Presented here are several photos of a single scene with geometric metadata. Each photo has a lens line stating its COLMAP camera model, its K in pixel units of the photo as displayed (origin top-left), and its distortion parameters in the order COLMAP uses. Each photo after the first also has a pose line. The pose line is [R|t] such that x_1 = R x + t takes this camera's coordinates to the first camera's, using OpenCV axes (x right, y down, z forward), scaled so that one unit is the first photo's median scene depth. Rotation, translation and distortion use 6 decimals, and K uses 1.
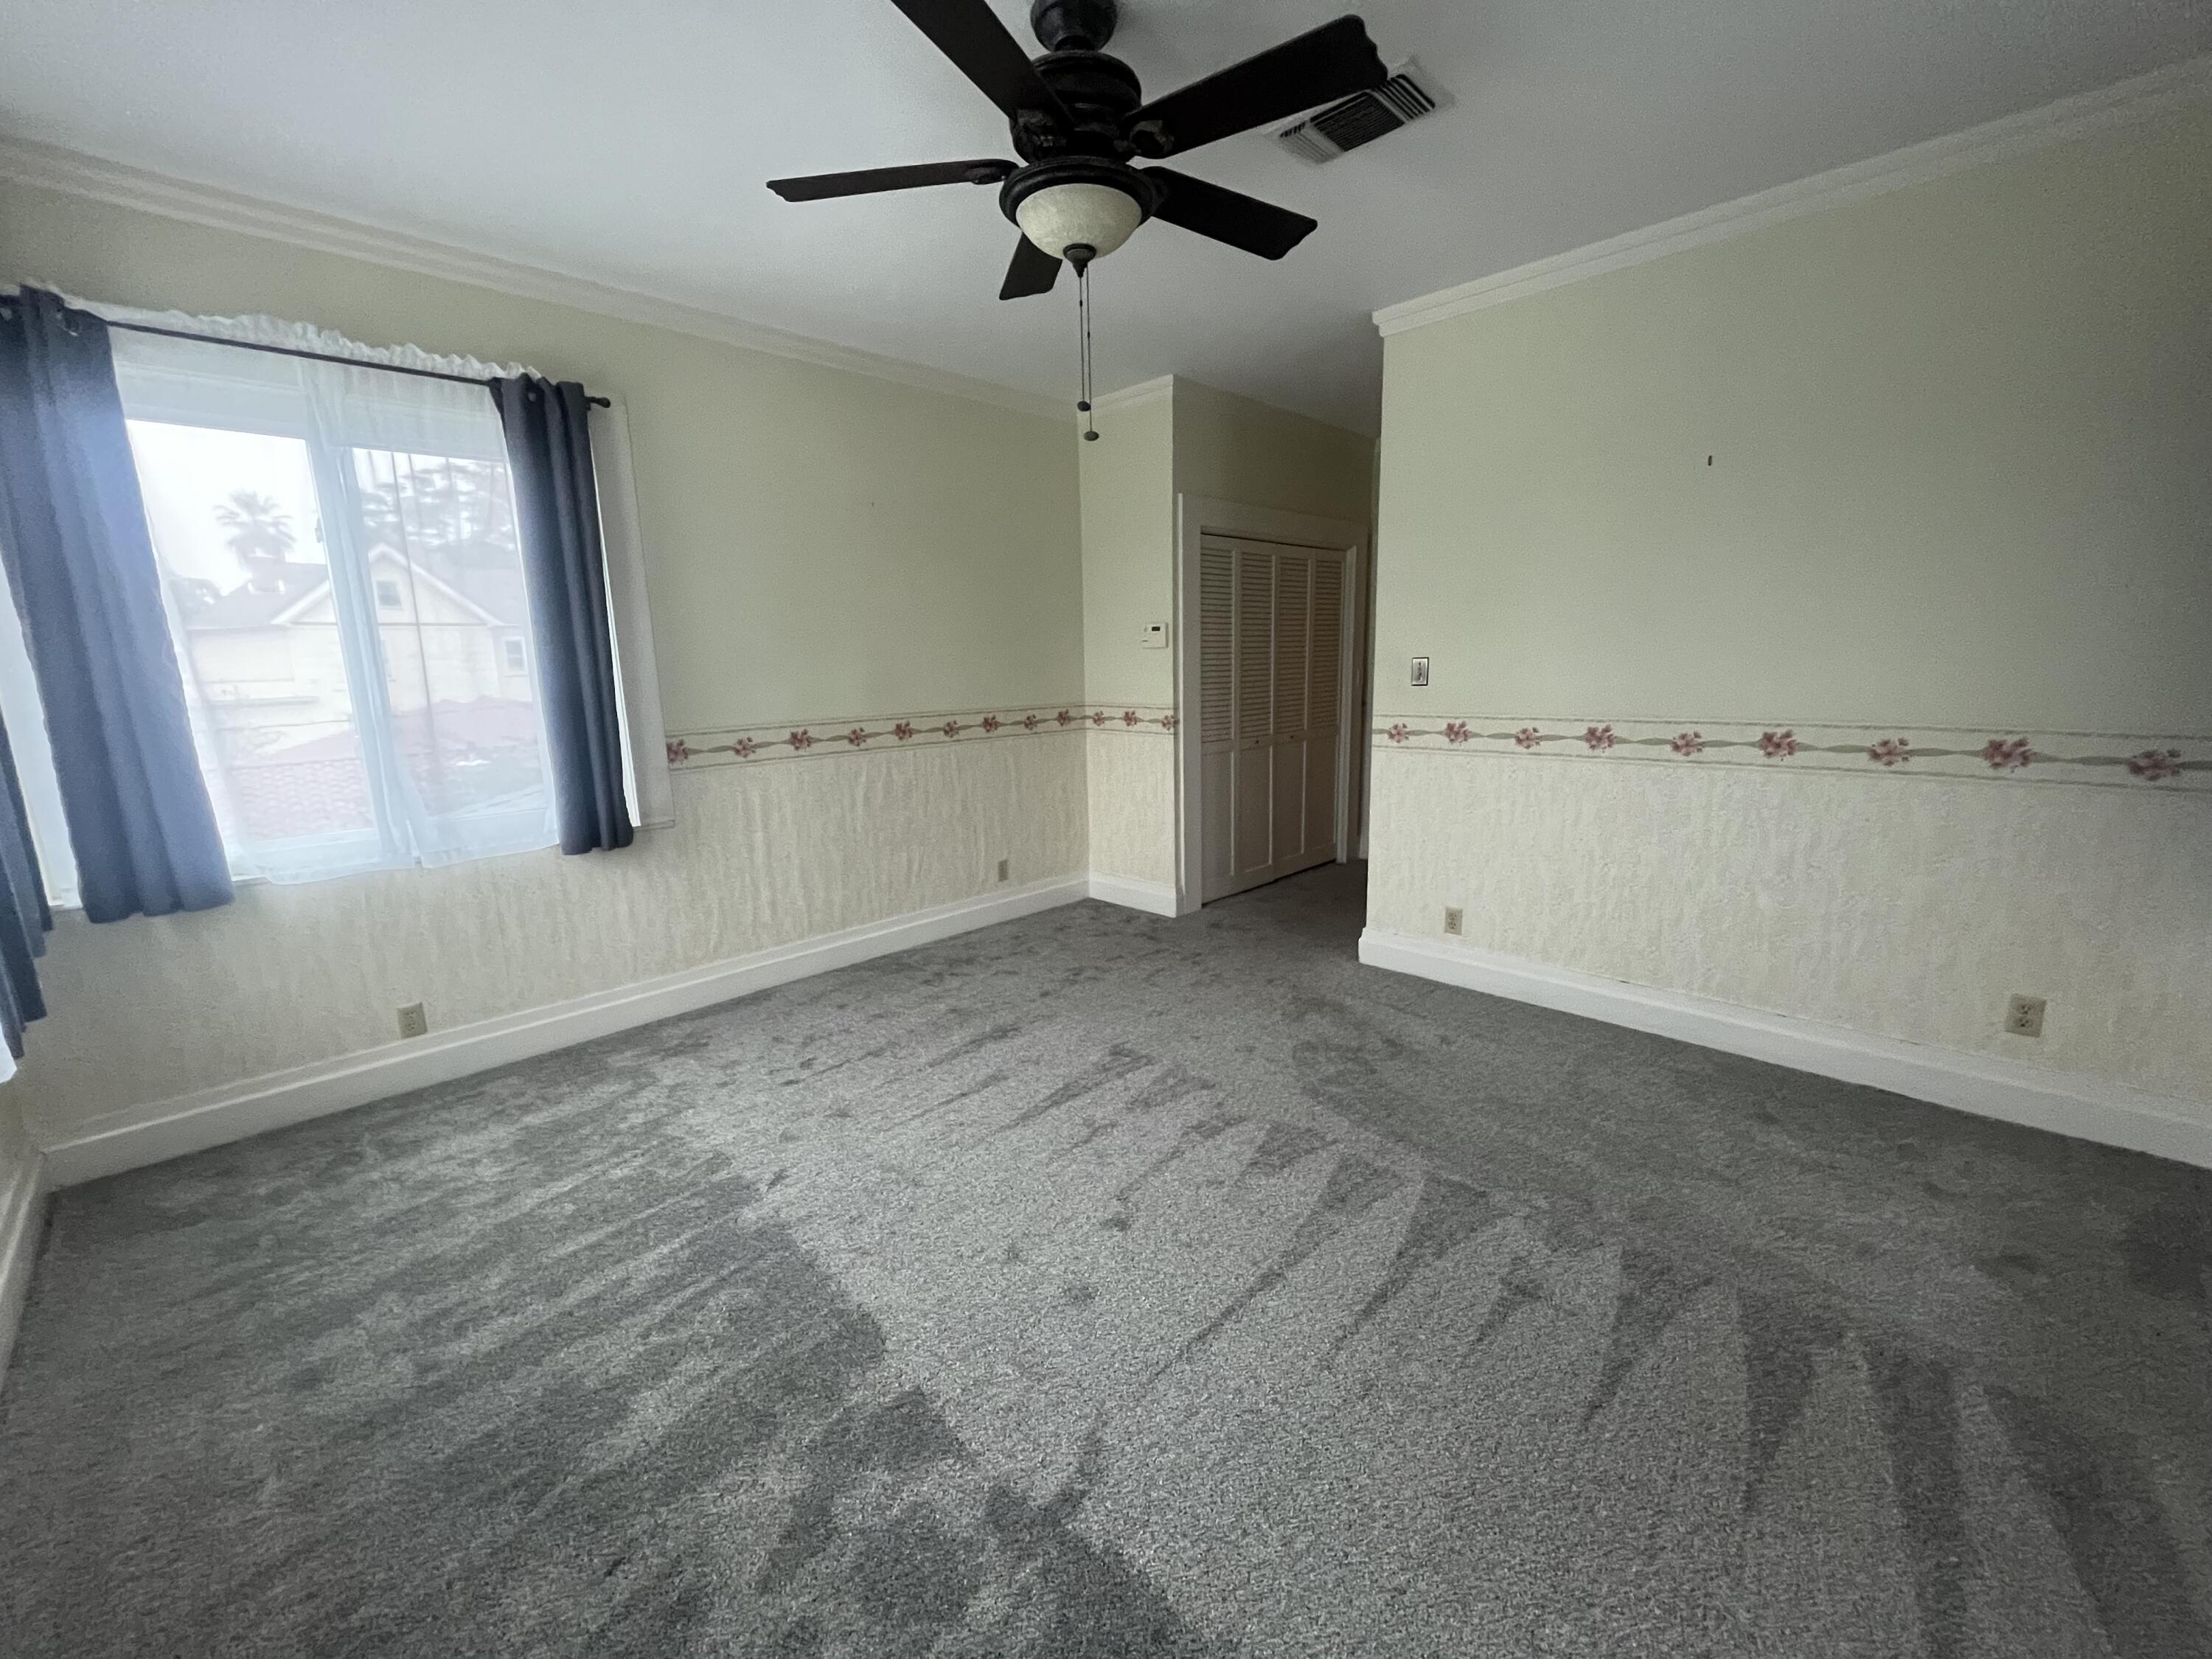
lens RADIAL K [[885.6, 0, 1103.3], [0, 885.6, 828.3], [0, 0, 1]] dist [-0.001059, -0.000426]
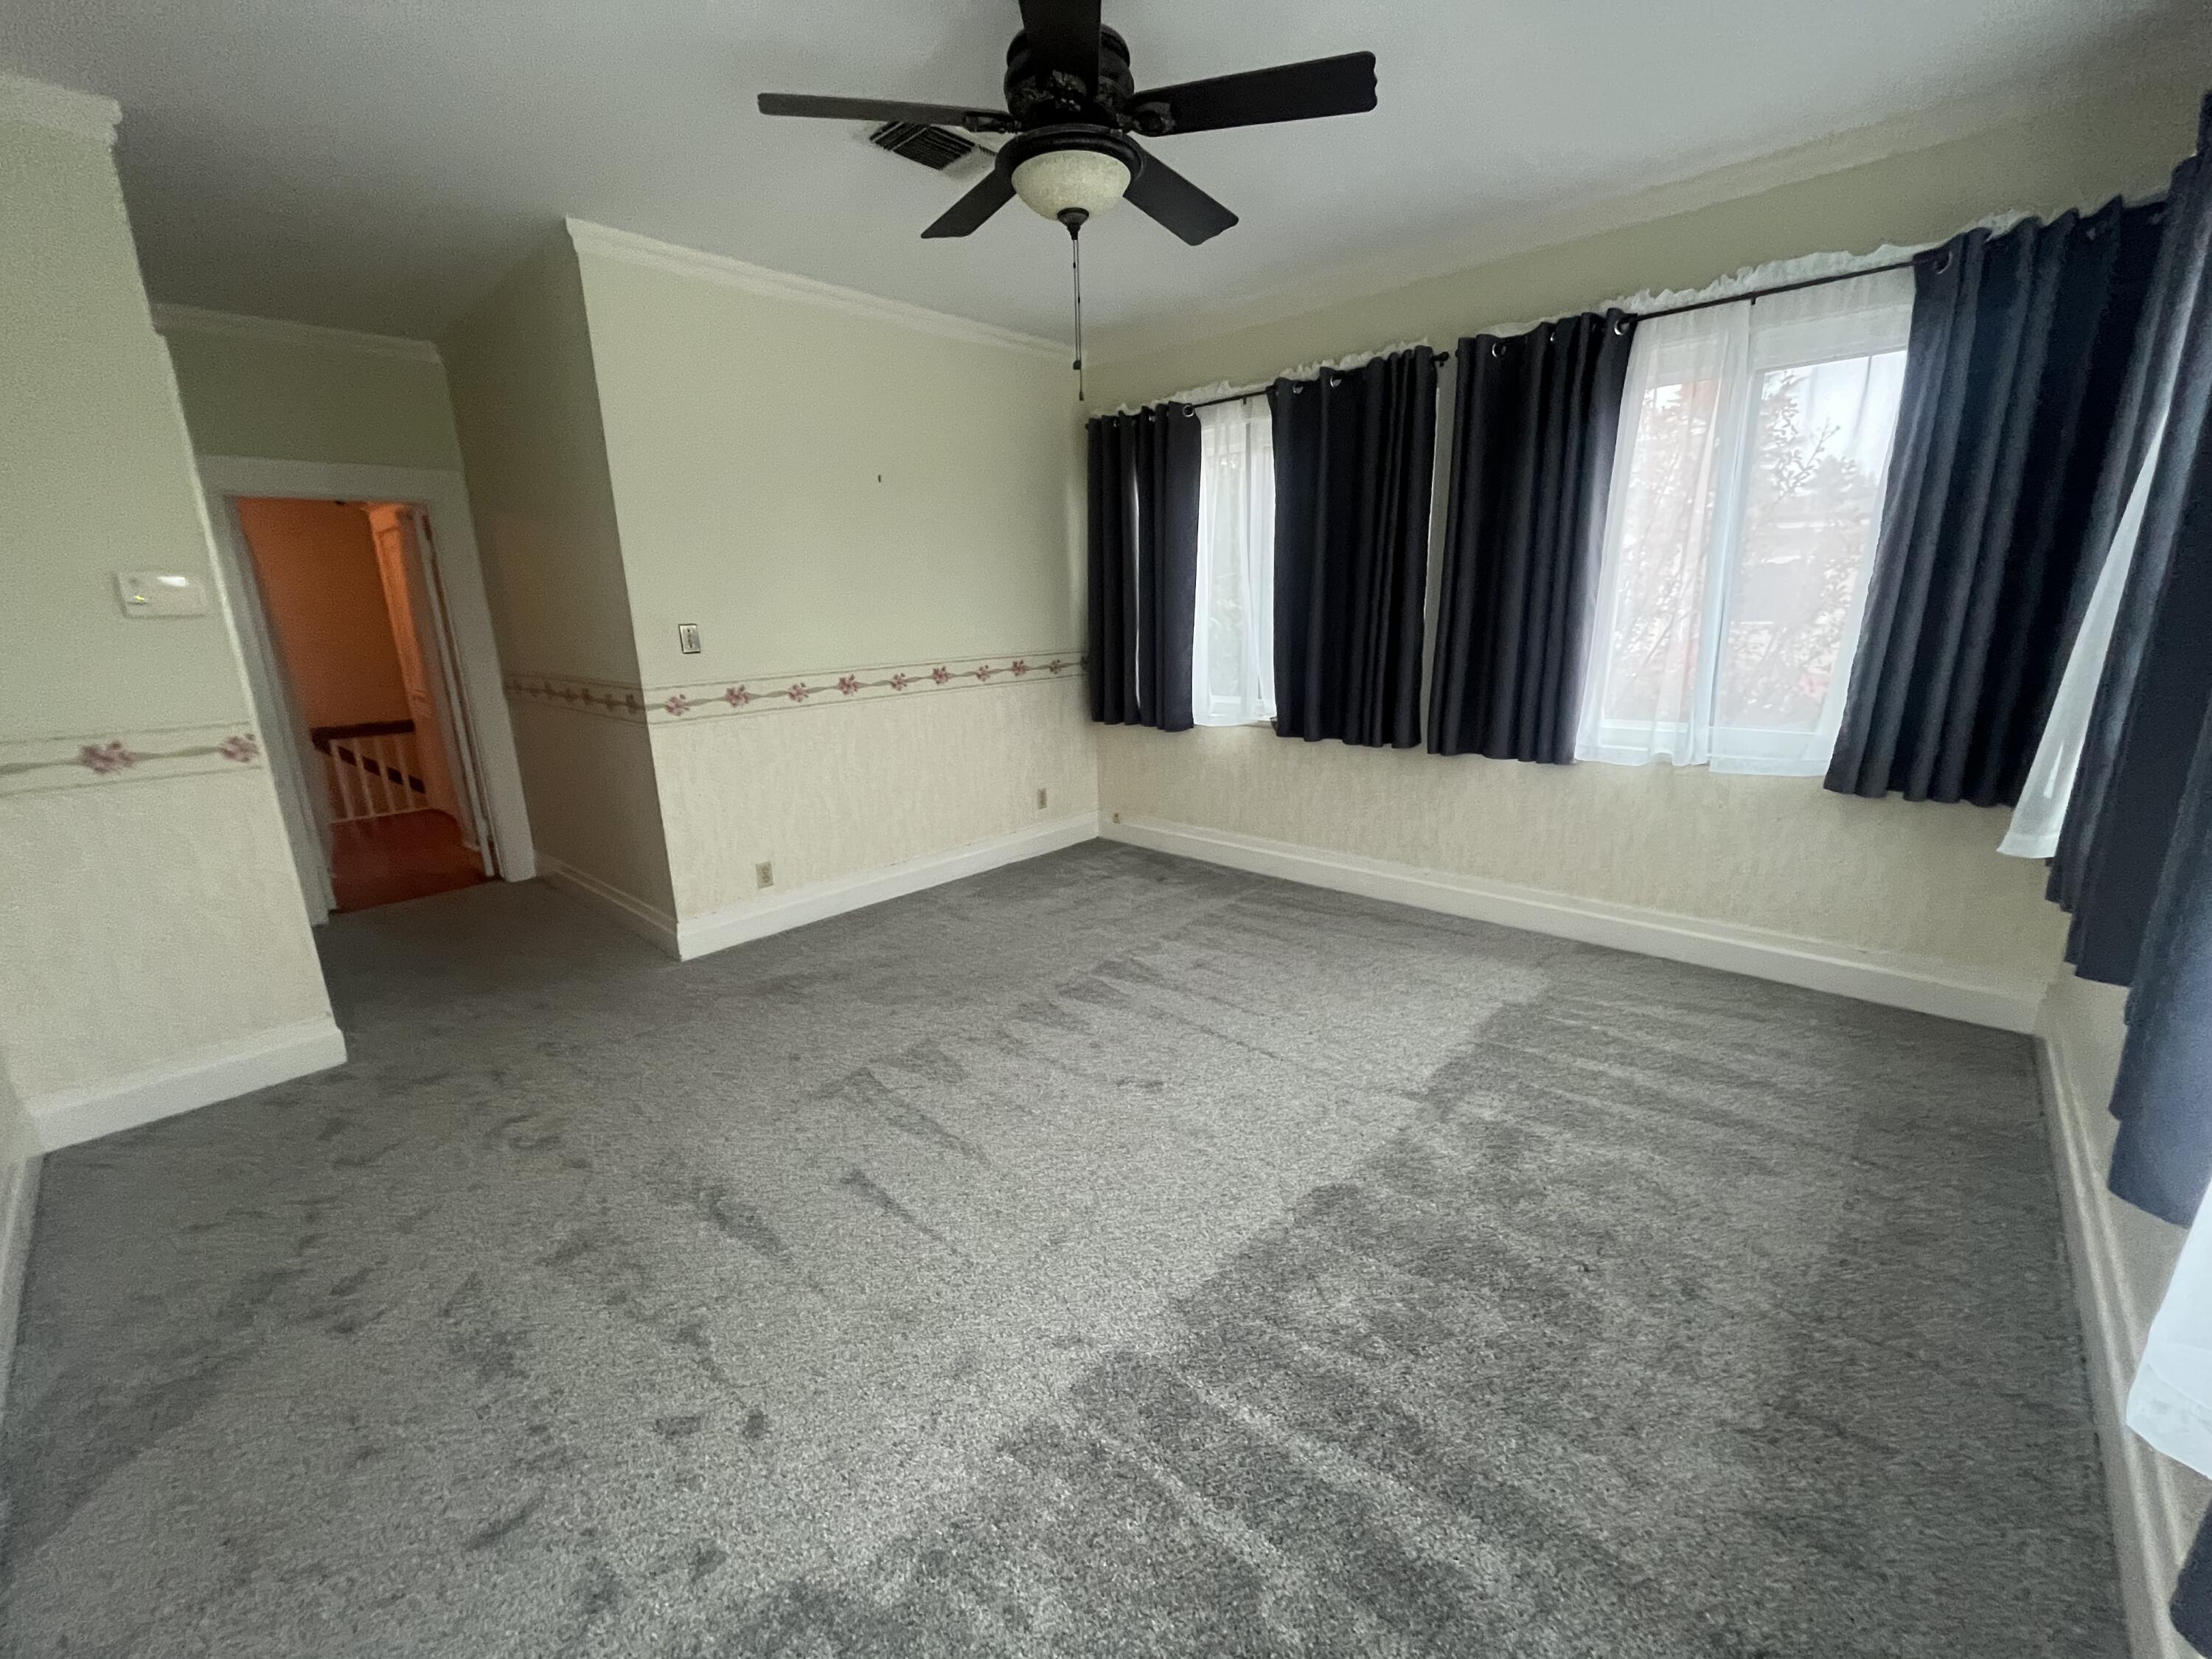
lens RADIAL K [[885.6, 0, 1097.4], [0, 885.6, 829.7], [0, 0, 1]] dist [-0.001059, -0.000426]
pose [[-0.020076, -0.225399, 0.974060, -0.664925], [0.218663, 0.949680, 0.224264, -0.102064], [-0.975594, 0.217493, 0.030220, 0.602236]]
